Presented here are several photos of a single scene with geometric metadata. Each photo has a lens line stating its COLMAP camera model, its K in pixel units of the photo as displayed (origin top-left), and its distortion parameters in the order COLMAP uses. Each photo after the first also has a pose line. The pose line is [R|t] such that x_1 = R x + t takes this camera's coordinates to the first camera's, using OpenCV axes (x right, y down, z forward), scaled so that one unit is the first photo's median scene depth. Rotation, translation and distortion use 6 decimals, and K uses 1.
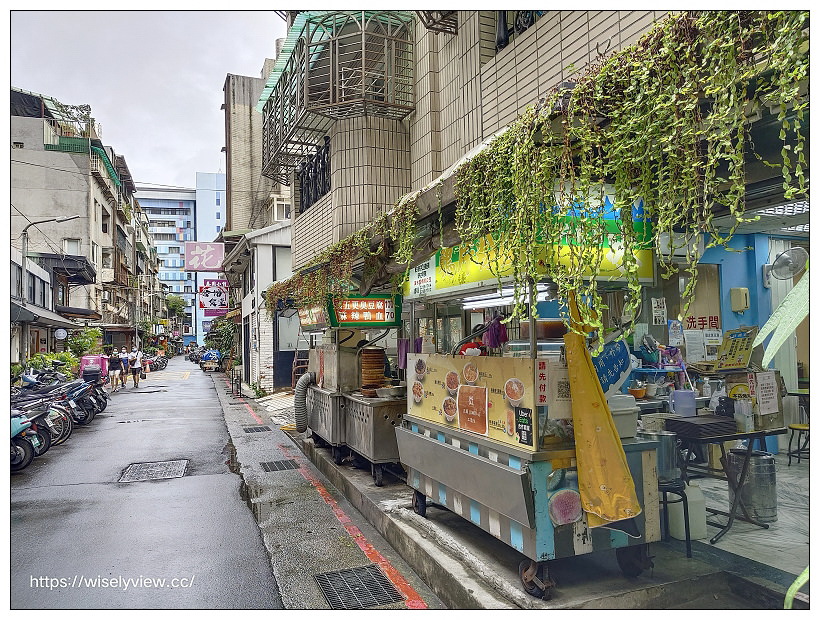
lens RADIAL K [[590.4, 0, 410.3], [0, 590.4, 309.1], [0, 0, 1]] dist [0.042559, -0.040830]
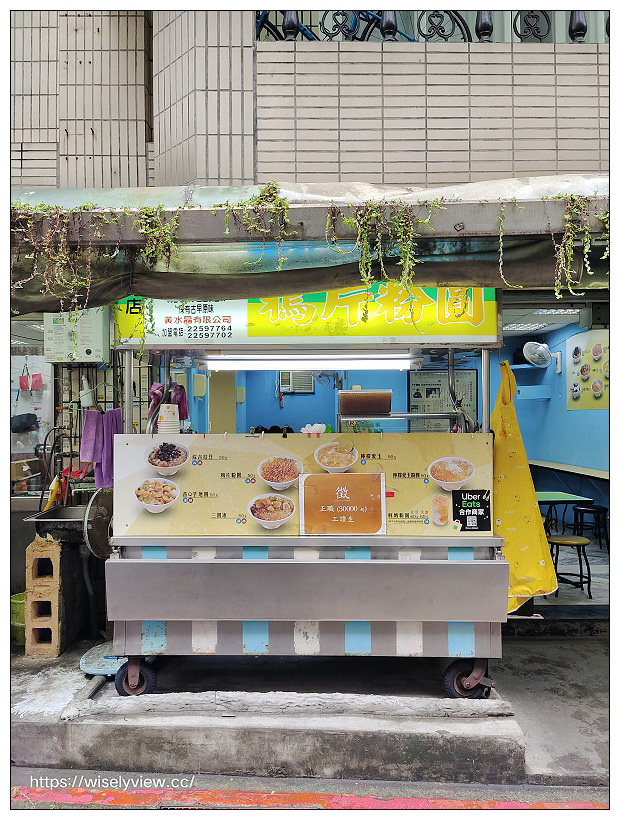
lens RADIAL K [[590.4, 0, 305.7], [0, 590.4, 411.0], [0, 0, 1]] dist [0.042559, -0.040830]
pose [[0.401053, 0.034197, 0.915416, -0.515396], [-0.048675, 0.998687, -0.015983, 0.055867], [-0.914761, -0.038148, 0.402191, 0.638124]]
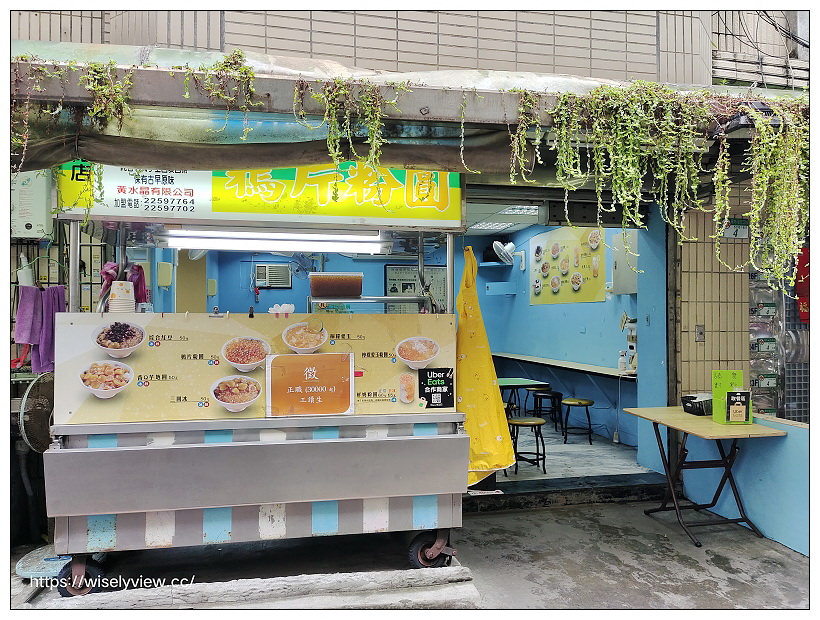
lens RADIAL K [[590.4, 0, 411.4], [0, 590.4, 310.4], [0, 0, 1]] dist [0.042559, -0.040830]
pose [[0.200817, 0.037597, 0.978907, -0.514189], [-0.052403, 0.998245, -0.027590, 0.076669], [-0.978226, -0.045757, 0.202435, 0.624521]]
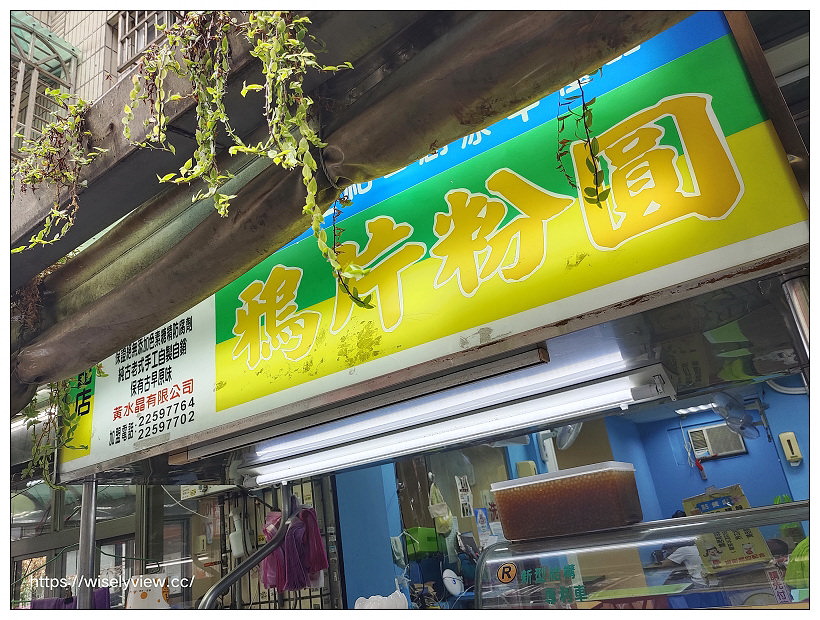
lens RADIAL K [[590.4, 0, 408.1], [0, 590.4, 307.0], [0, 0, 1]] dist [0.042559, -0.040830]
pose [[0.829738, 0.113450, 0.546502, -0.049020], [0.089602, 0.939352, -0.331043, 0.027995], [-0.550914, 0.323646, 0.769251, 0.647288]]
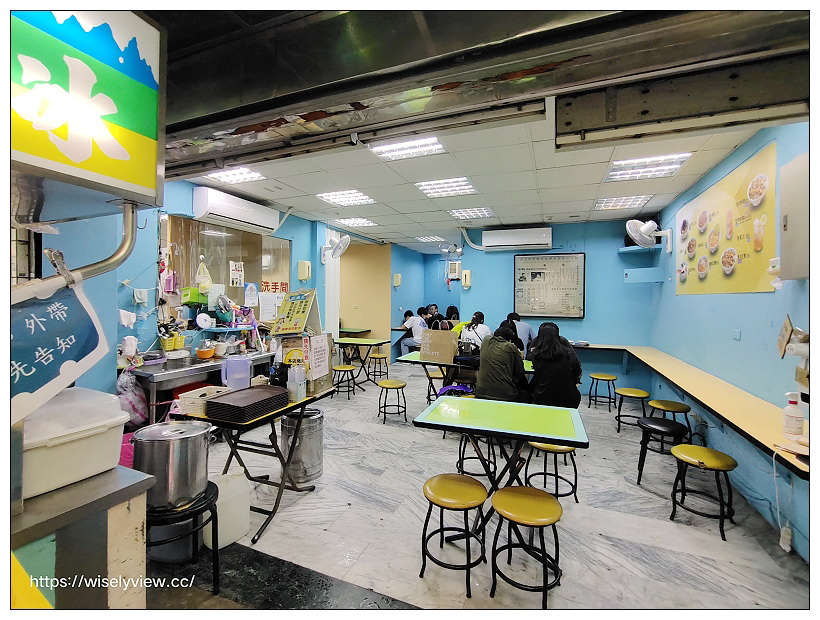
lens RADIAL K [[360.4, 0, 415.9], [0, 360.4, 311.2], [0, 0, 1]] dist [-0.003964, -0.000396]
pose [[0.699153, 0.005347, 0.714952, 0.271148], [-0.062505, 0.996600, 0.053671, 0.022544], [-0.712234, -0.082212, 0.697111, 0.457426]]
